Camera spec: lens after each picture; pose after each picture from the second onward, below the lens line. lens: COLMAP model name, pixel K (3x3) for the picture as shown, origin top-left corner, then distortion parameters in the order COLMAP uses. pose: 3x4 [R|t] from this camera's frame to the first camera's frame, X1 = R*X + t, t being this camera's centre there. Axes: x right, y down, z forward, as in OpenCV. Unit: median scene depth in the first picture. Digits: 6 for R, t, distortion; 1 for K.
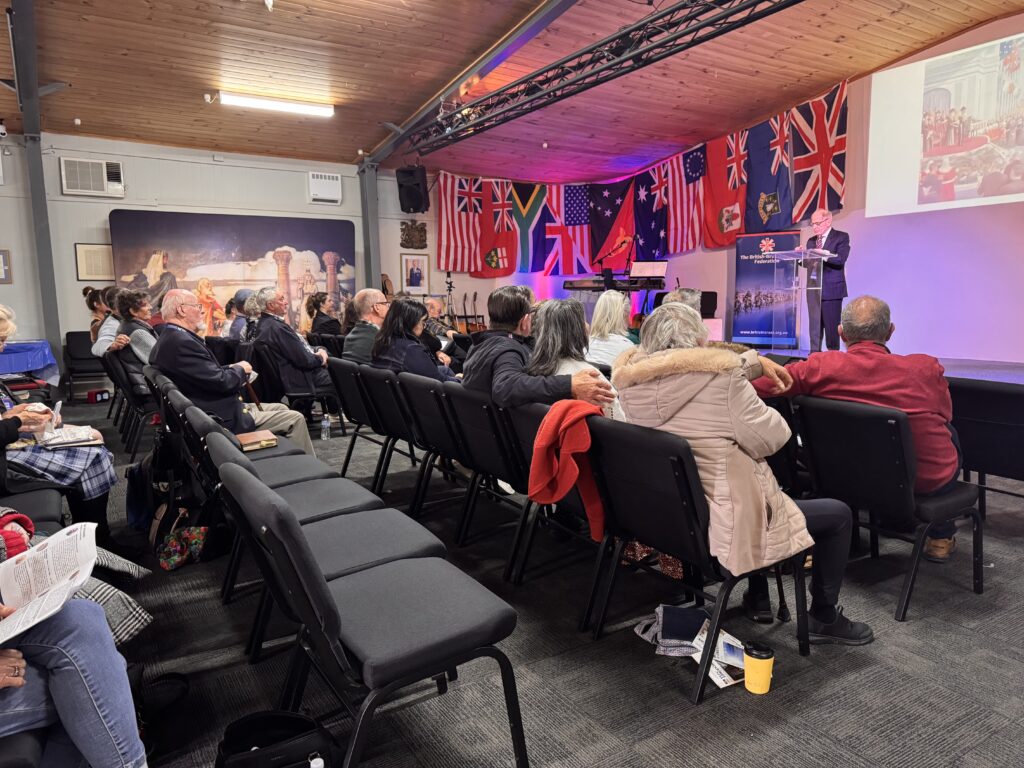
lens RADIAL K [[713.9, 0, 514.3], [0, 713.9, 389.3], [0, 0, 1]] dist [0.166007, -0.312821]
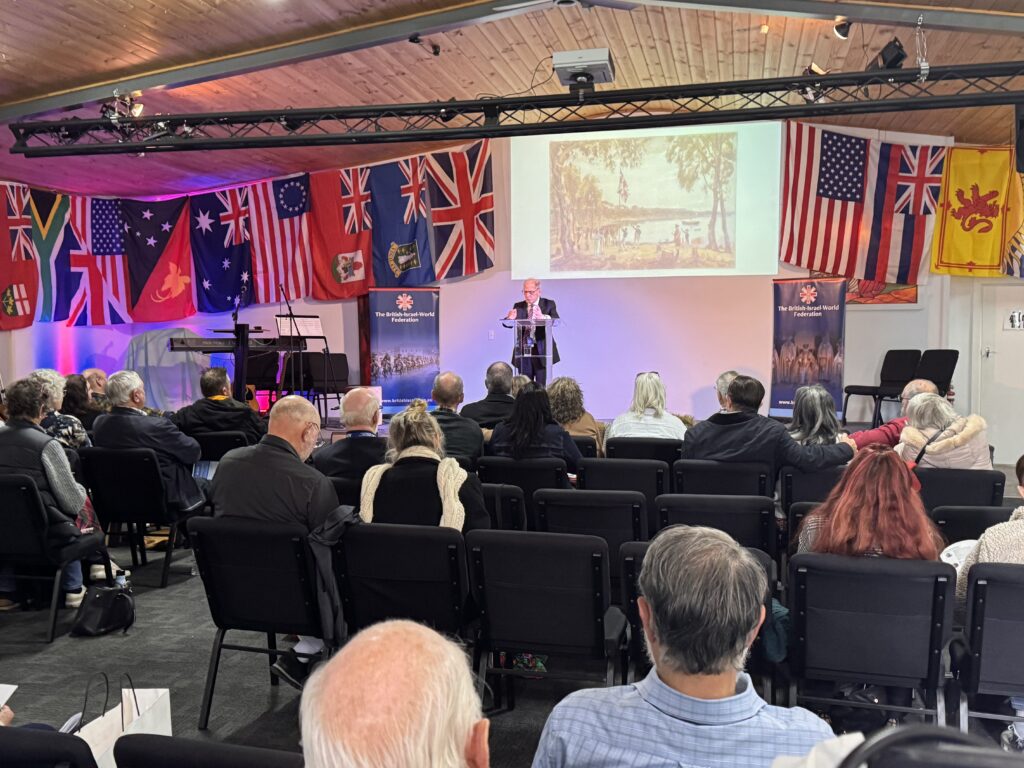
lens RADIAL K [[1075.2, 0, 515.4], [0, 1075.2, 401.1], [0, 0, 1]] dist [0.164180, -0.358457]
pose [[0.701086, -0.039702, 0.711971, -0.434001], [0.090272, 0.995357, -0.033387, -0.019982], [-0.707340, 0.087678, 0.701415, -0.000427]]
